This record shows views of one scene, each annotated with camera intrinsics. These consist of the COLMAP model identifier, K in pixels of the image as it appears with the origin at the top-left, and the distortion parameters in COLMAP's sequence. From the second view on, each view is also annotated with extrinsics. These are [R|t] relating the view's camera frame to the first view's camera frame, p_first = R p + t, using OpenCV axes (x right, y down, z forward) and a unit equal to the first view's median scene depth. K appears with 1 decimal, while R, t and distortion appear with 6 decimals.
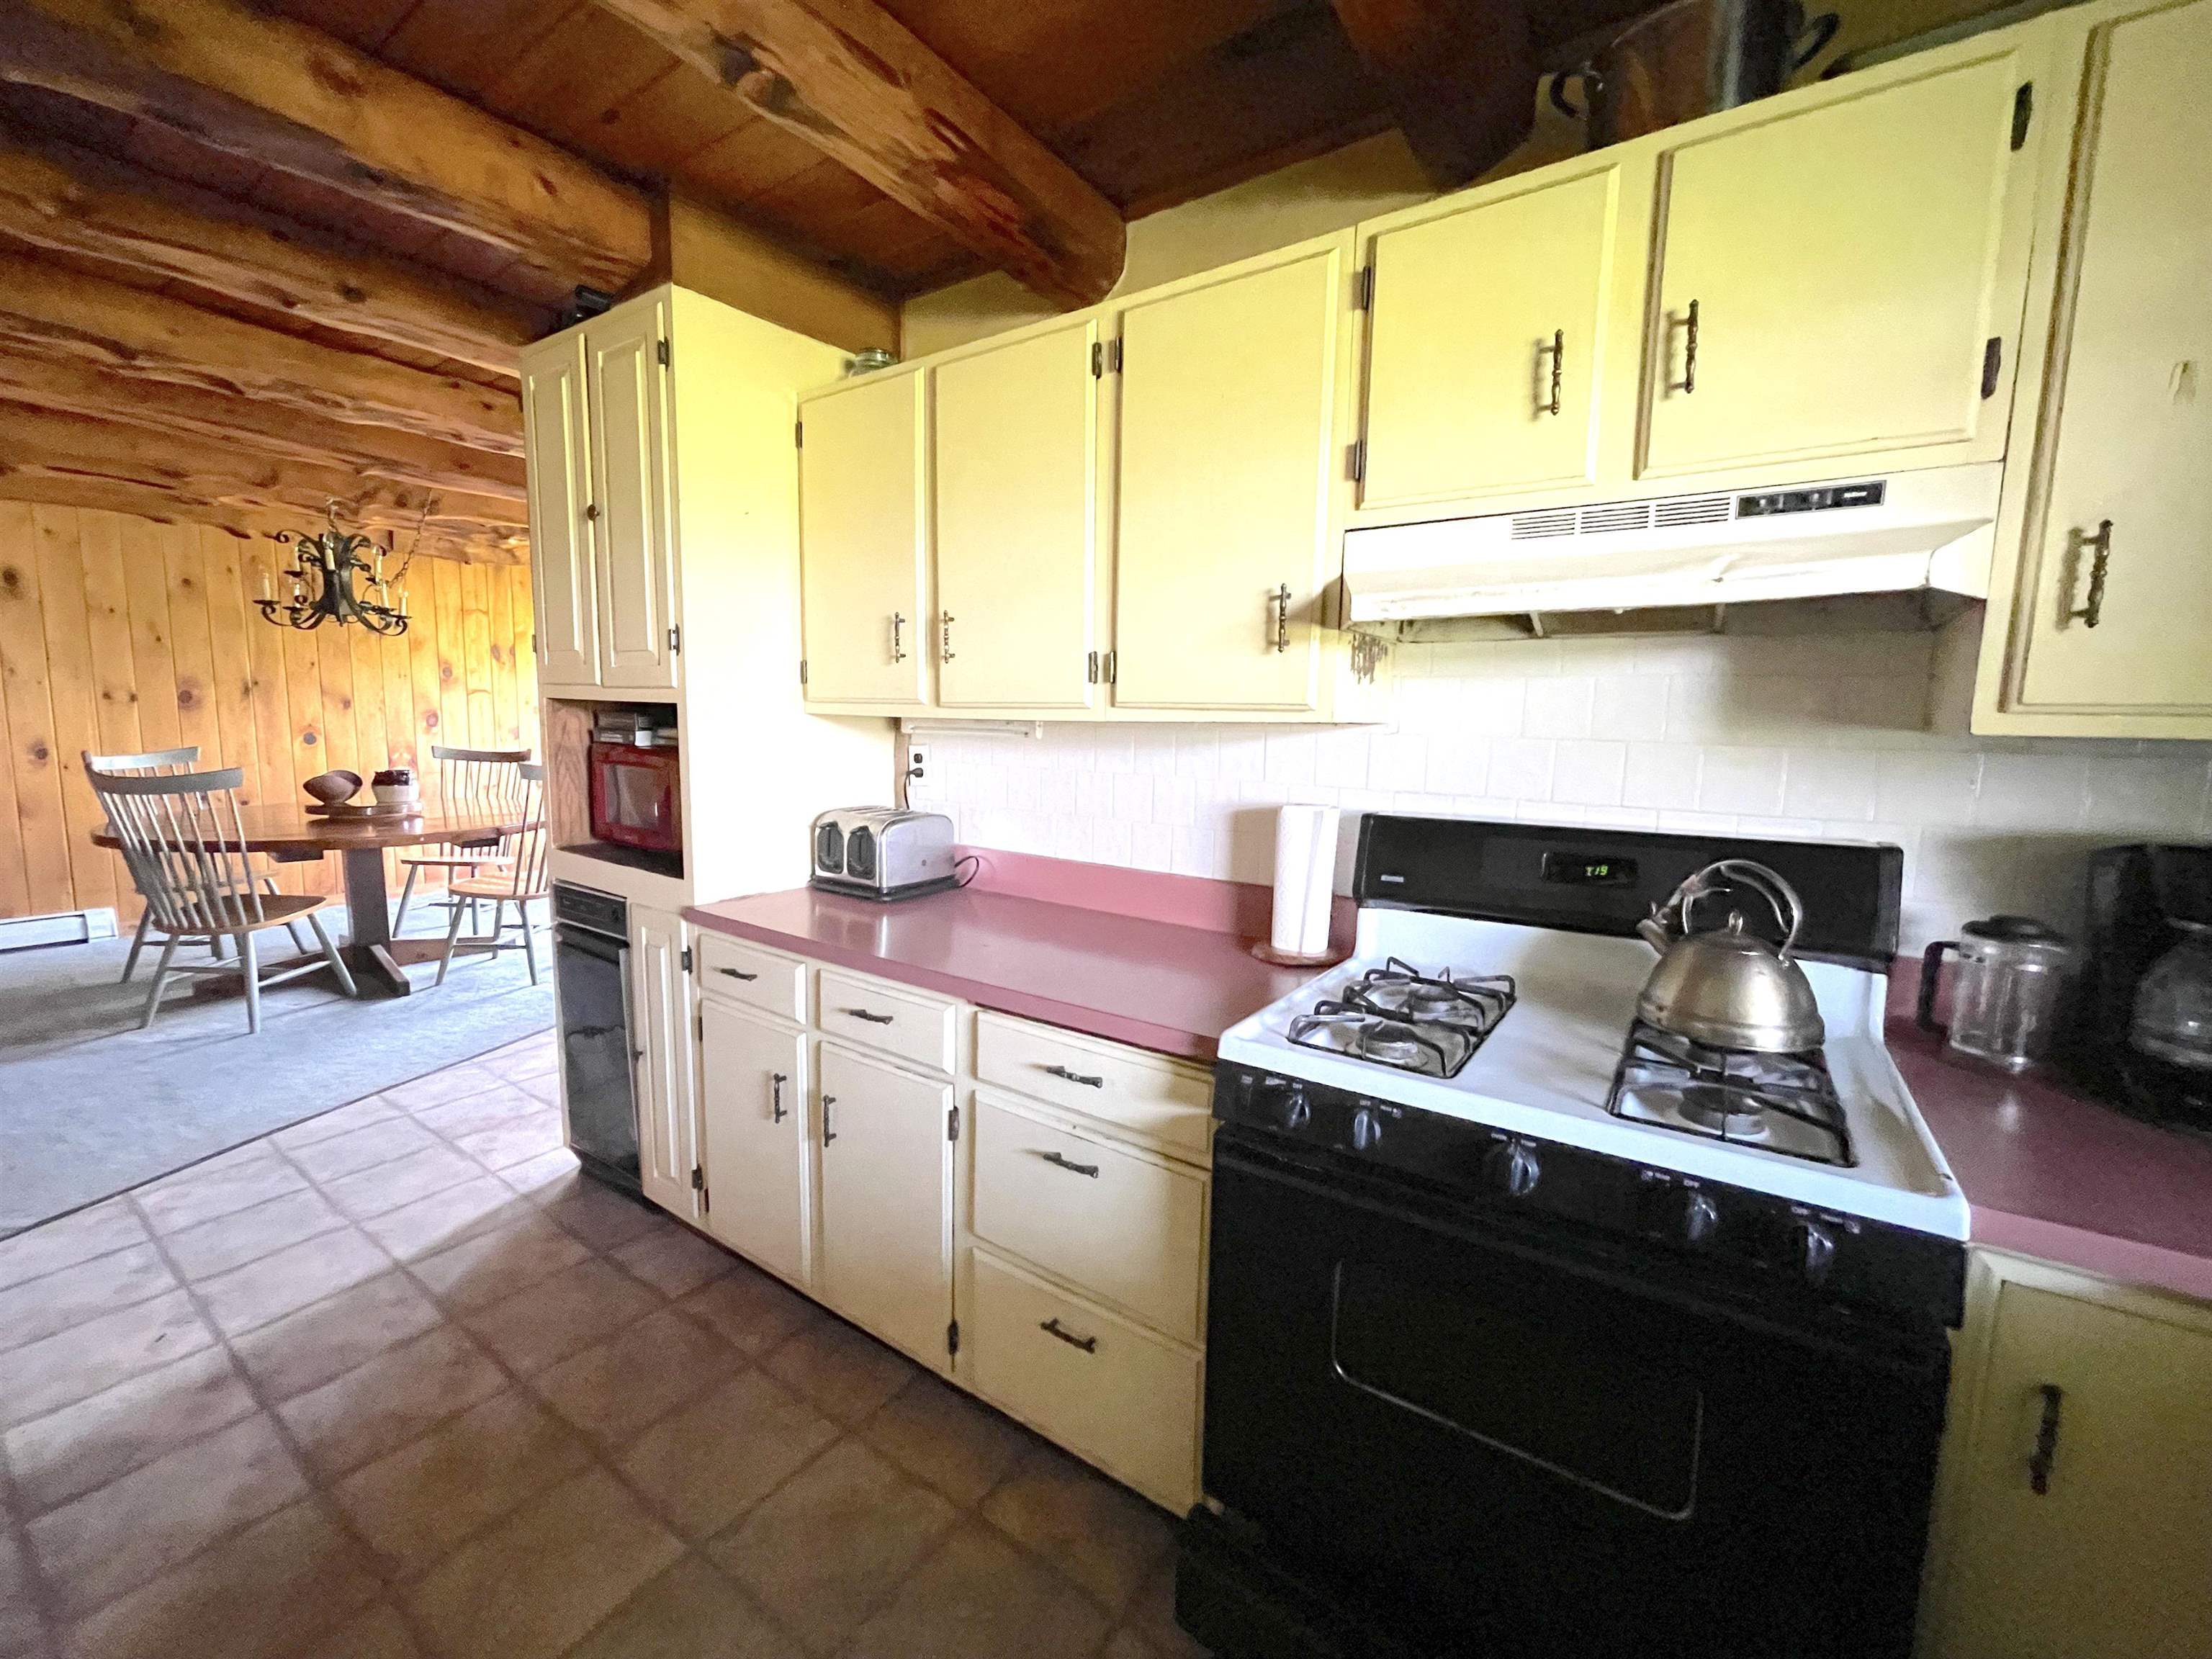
lens RADIAL K [[896.1, 0, 1107.3], [0, 896.1, 837.3], [0, 0, 1]] dist [-0.000488, -0.000666]
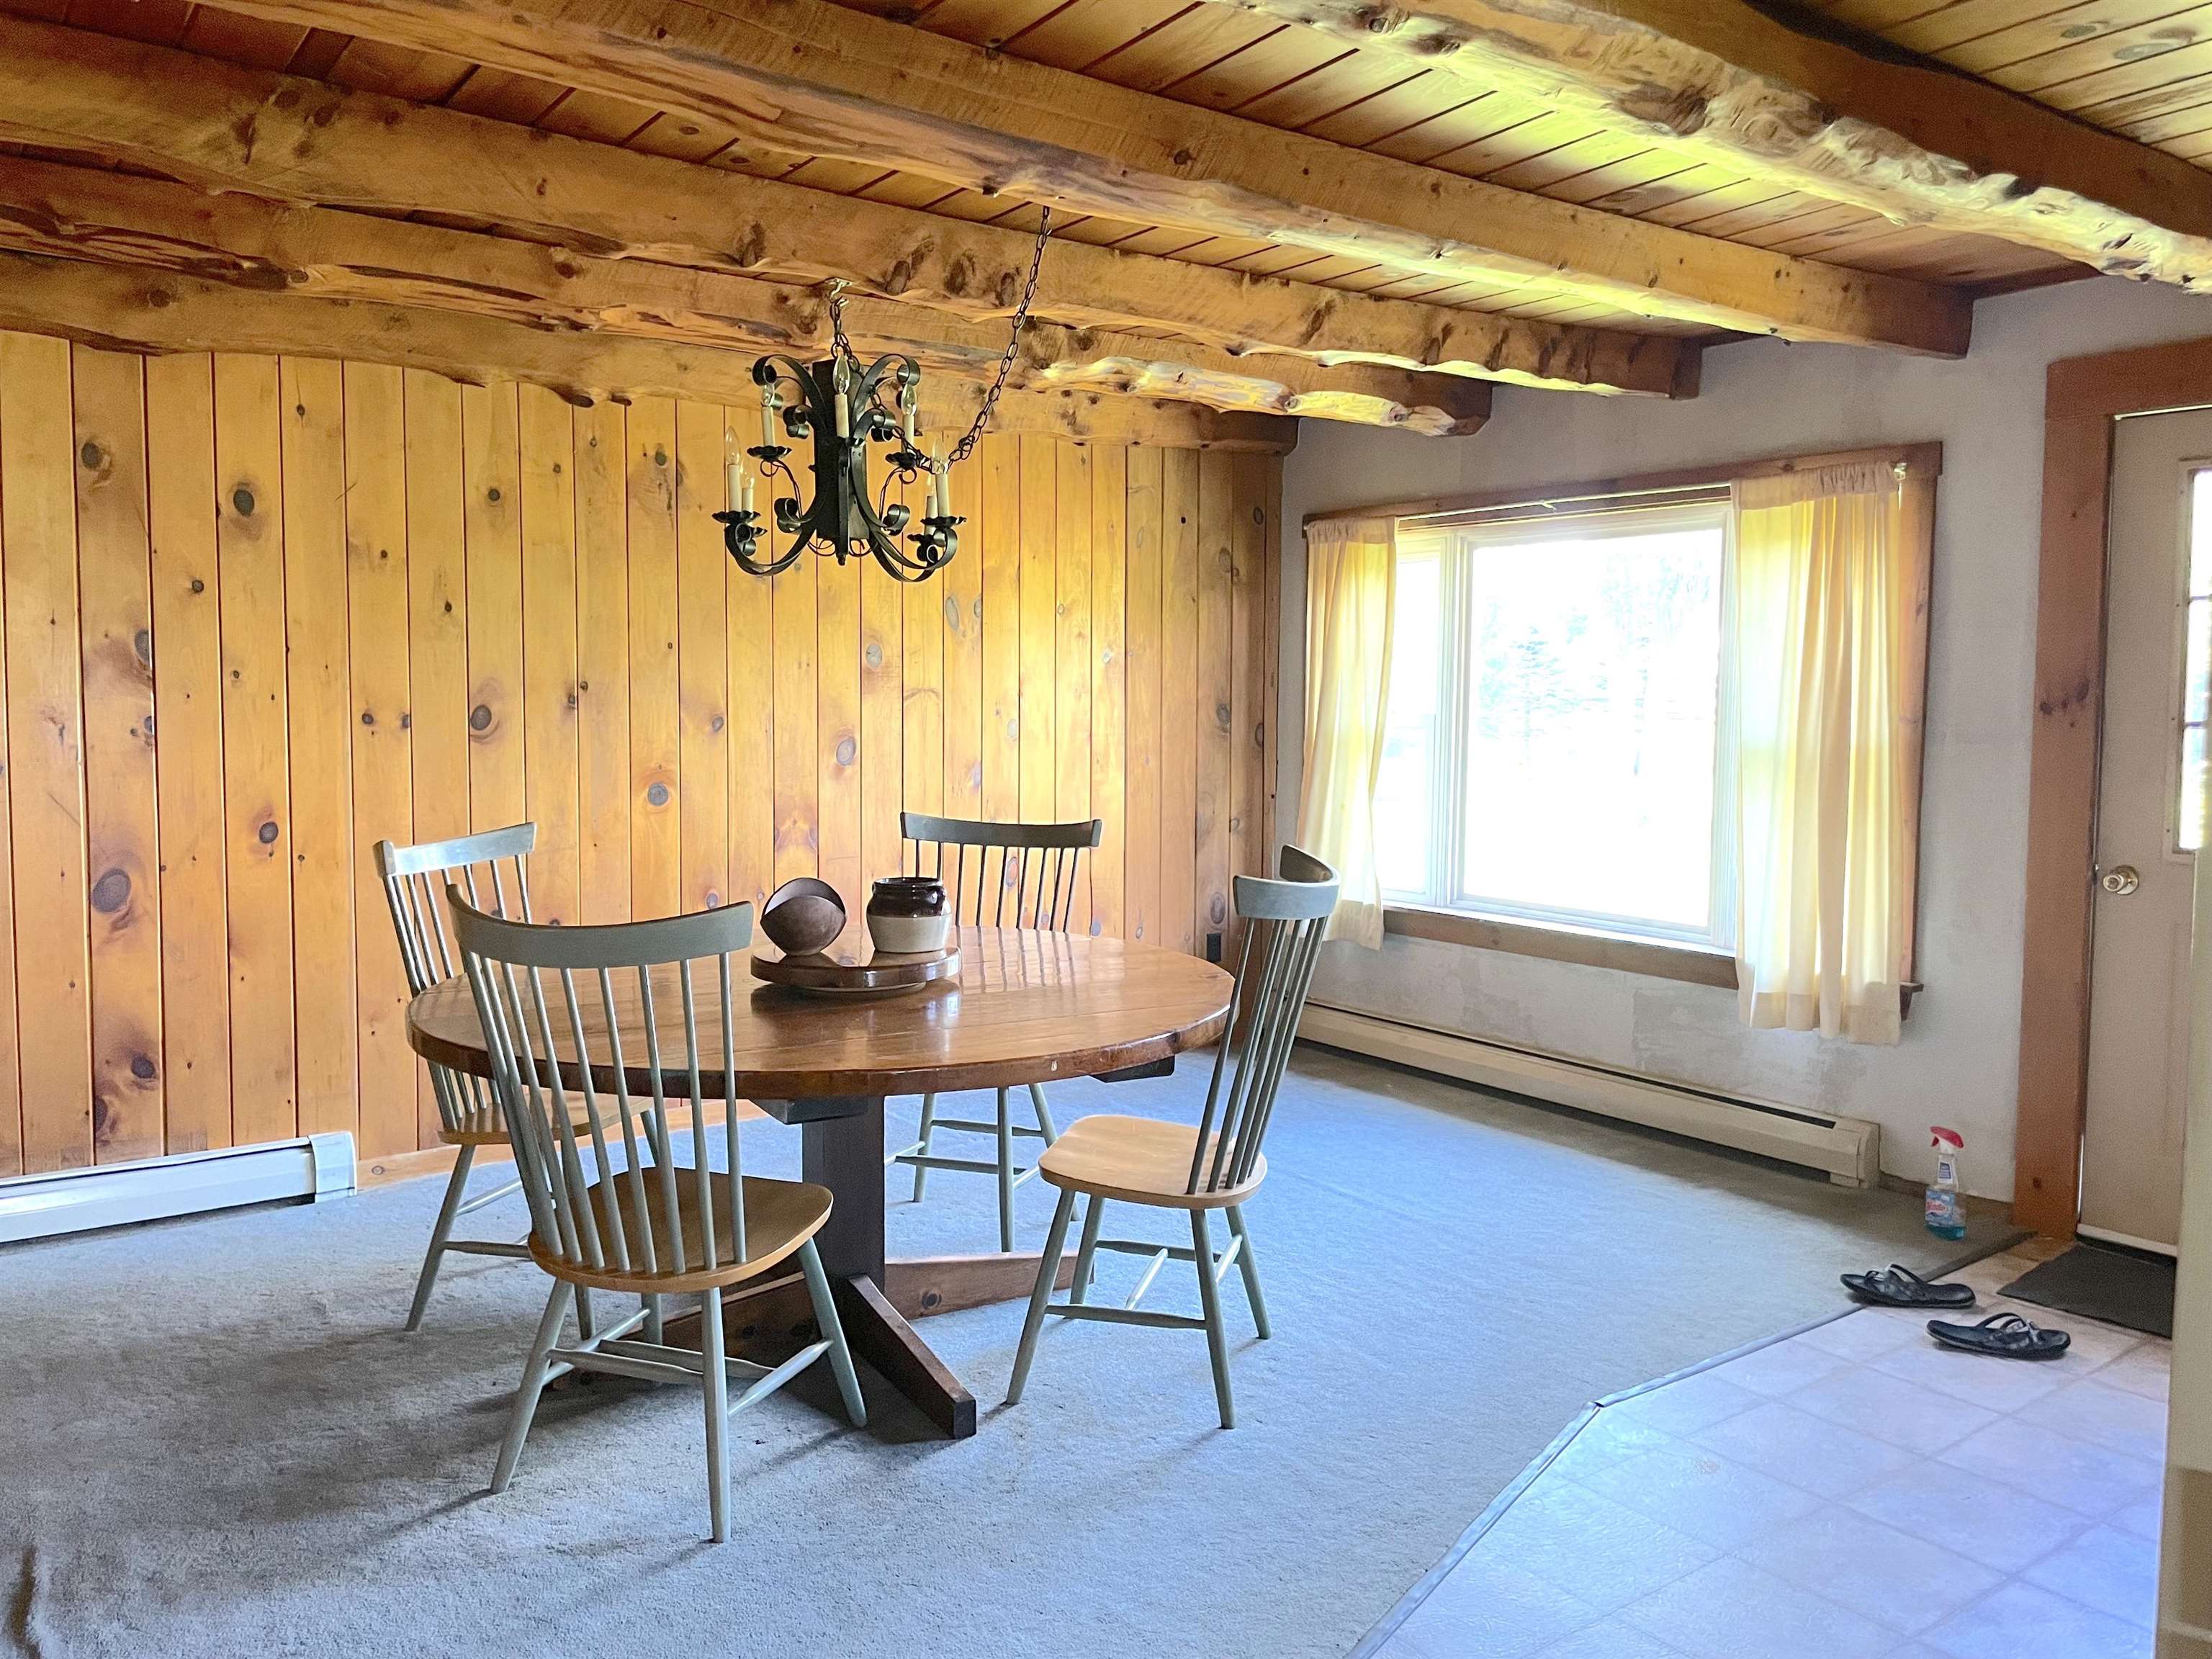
lens RADIAL K [[1674.1, 0, 1104.7], [0, 1674.1, 818.6], [0, 0, 1]] dist [0.029037, -0.013627]
pose [[0.944576, 0.003801, -0.328270, -0.433161], [-0.024782, 0.997905, -0.059755, -0.057947], [0.327355, 0.064578, 0.942692, 0.247382]]
